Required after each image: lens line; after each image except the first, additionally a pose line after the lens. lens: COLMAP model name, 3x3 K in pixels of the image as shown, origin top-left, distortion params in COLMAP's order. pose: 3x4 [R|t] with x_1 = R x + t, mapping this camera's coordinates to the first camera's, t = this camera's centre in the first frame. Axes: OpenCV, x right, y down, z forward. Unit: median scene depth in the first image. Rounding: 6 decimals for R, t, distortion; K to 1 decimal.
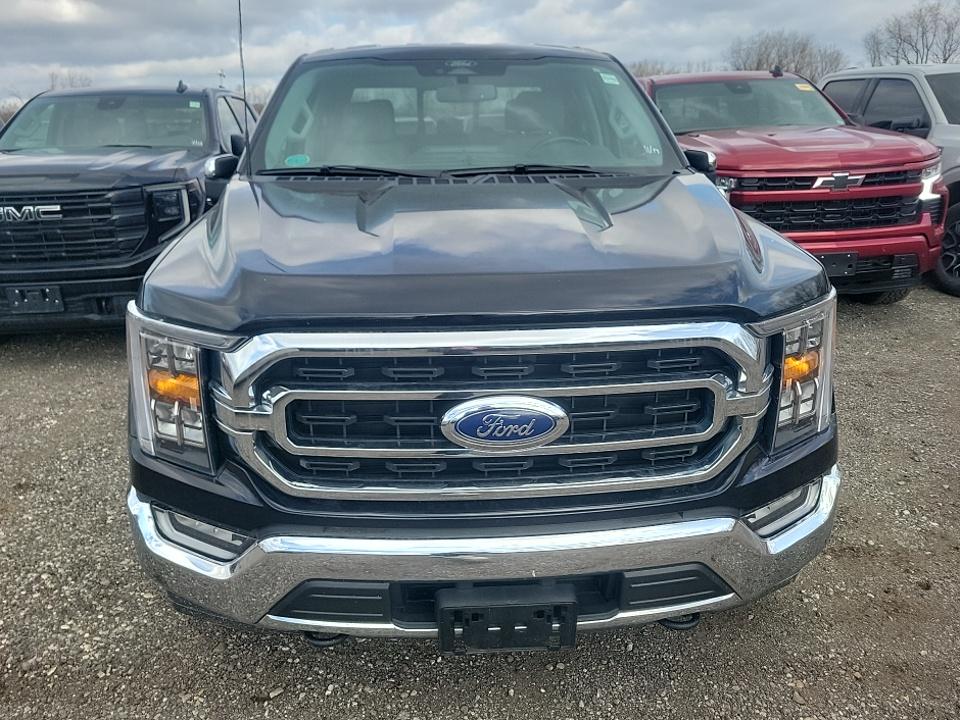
lens RADIAL K [[767.5, 0, 480.0], [0, 767.5, 360.0], [0, 0, 1]] dist [0.071606, -0.059576]
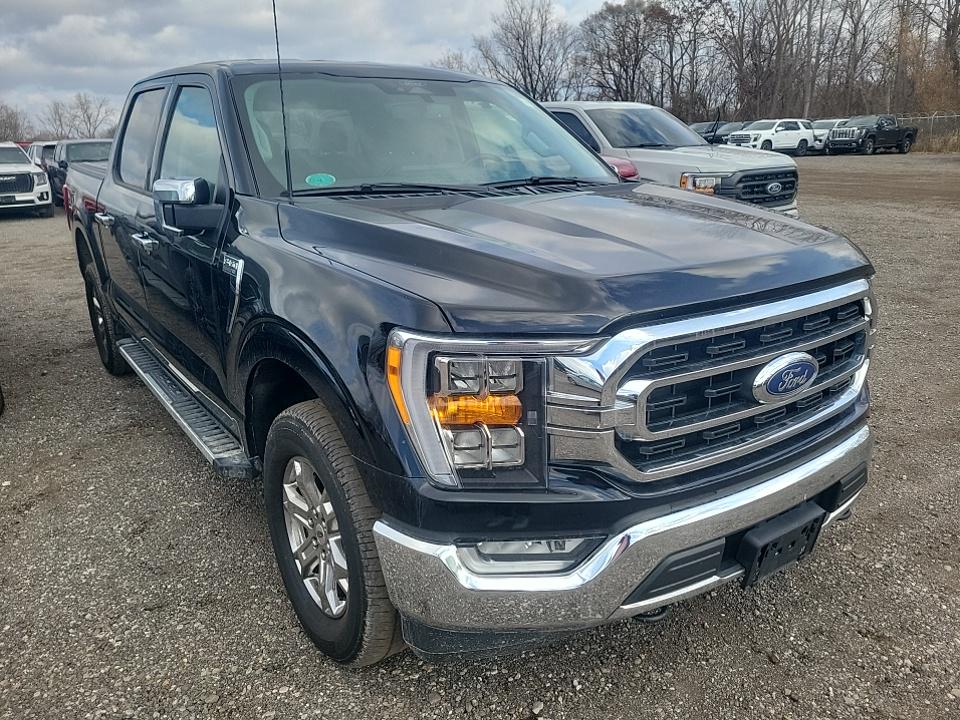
lens RADIAL K [[759.1, 0, 483.8], [0, 759.1, 369.3], [0, 0, 1]] dist [0.067031, -0.054738]
pose [[0.829859, -0.158088, 0.535109, -0.896304], [0.170364, 0.985017, 0.026802, -0.039321], [-0.531328, 0.068922, 0.844358, 0.210460]]
